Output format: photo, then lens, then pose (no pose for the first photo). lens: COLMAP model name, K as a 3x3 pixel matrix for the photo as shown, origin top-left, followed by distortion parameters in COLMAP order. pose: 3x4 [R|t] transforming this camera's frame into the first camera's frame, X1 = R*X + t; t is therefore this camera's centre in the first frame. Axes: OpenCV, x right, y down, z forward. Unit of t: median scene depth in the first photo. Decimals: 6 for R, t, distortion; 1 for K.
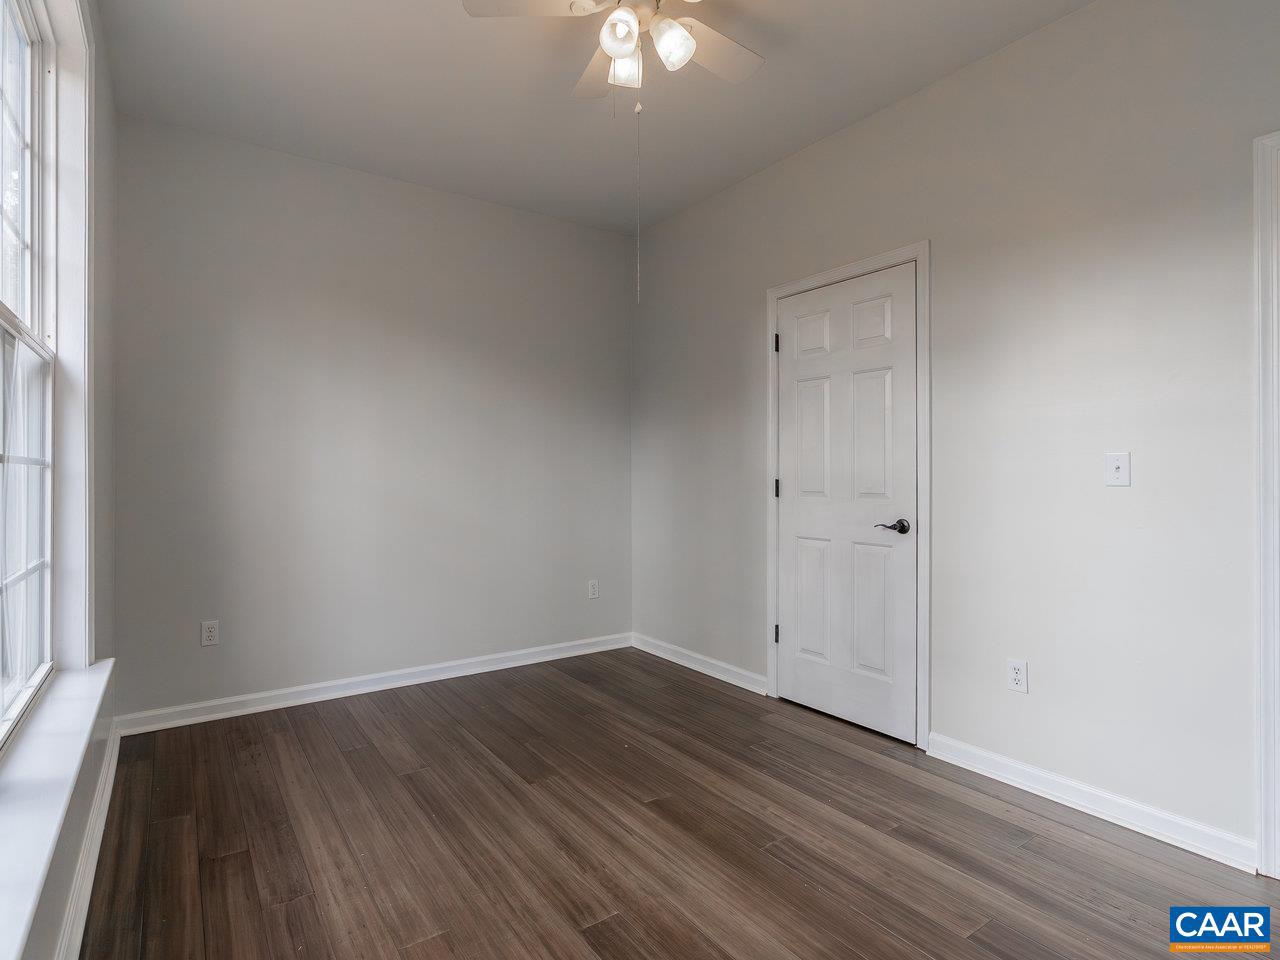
lens RADIAL K [[660.0, 0, 637.0], [0, 660.0, 470.6], [0, 0, 1]] dist [-0.003557, -0.000249]
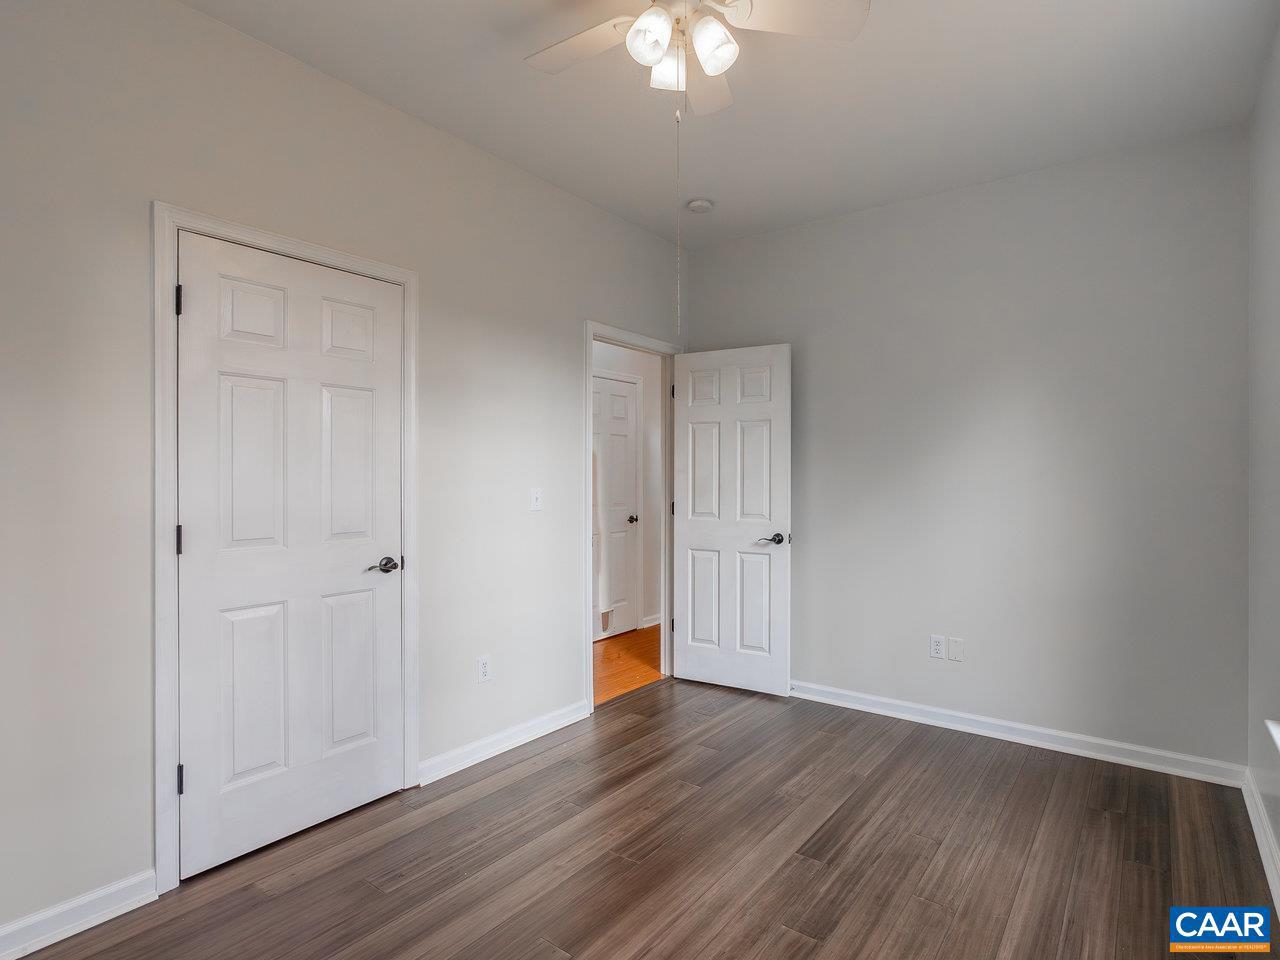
lens RADIAL K [[691.6, 0, 640.0], [0, 691.6, 480.0], [0, 0, 1]] dist [-0.002407, -0.000536]
pose [[-0.309346, -0.001825, 0.950948, -0.643487], [-0.004505, 0.999990, 0.000454, -0.037459], [-0.950939, -0.004144, -0.309351, 0.981637]]
